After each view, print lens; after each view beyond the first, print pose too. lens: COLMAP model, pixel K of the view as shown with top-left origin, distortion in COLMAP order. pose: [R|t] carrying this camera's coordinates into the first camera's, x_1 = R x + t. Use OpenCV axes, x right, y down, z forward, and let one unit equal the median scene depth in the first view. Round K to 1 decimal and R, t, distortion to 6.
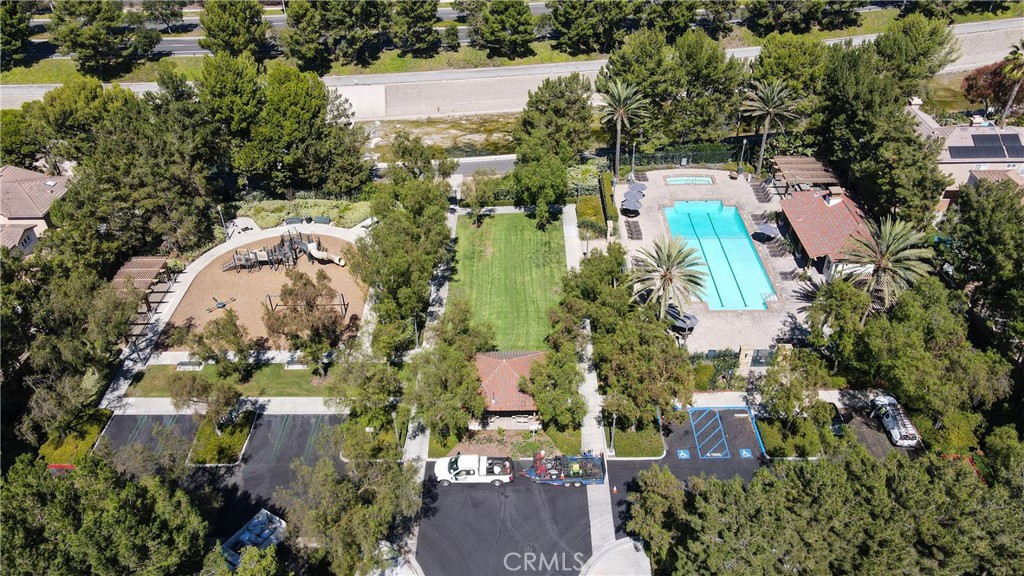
lens RADIAL K [[745.7, 0, 512.0], [0, 745.7, 288.0], [0, 0, 1]] dist [0.012545, 0.008093]
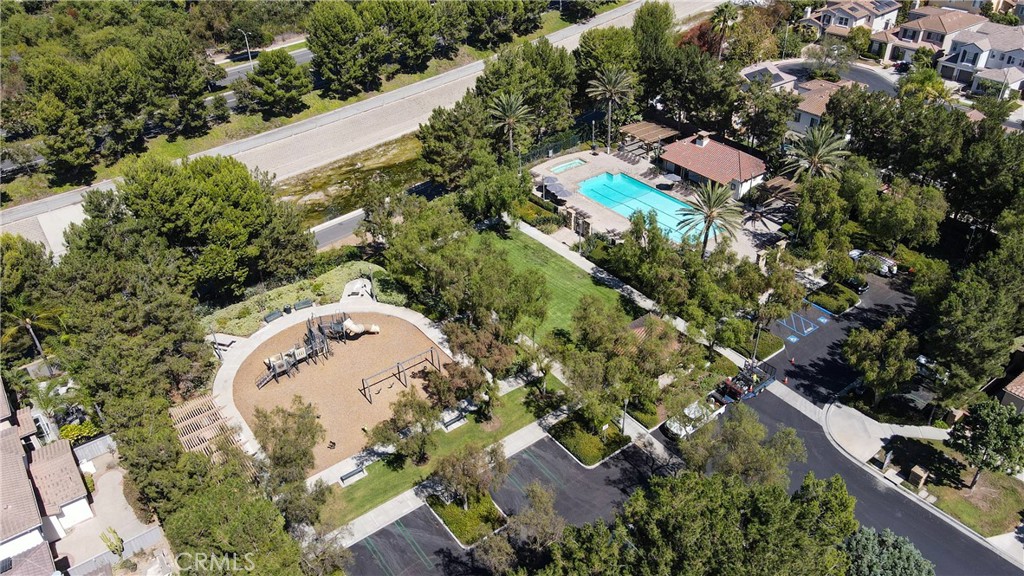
lens RADIAL K [[745.7, 0, 512.0], [0, 745.7, 288.0], [0, 0, 1]] dist [0.012545, 0.008093]
pose [[0.799245, -0.338797, 0.496411, -0.338145], [0.366205, 0.929458, 0.044742, -0.038931], [-0.476552, 0.146028, 0.866934, 0.057364]]
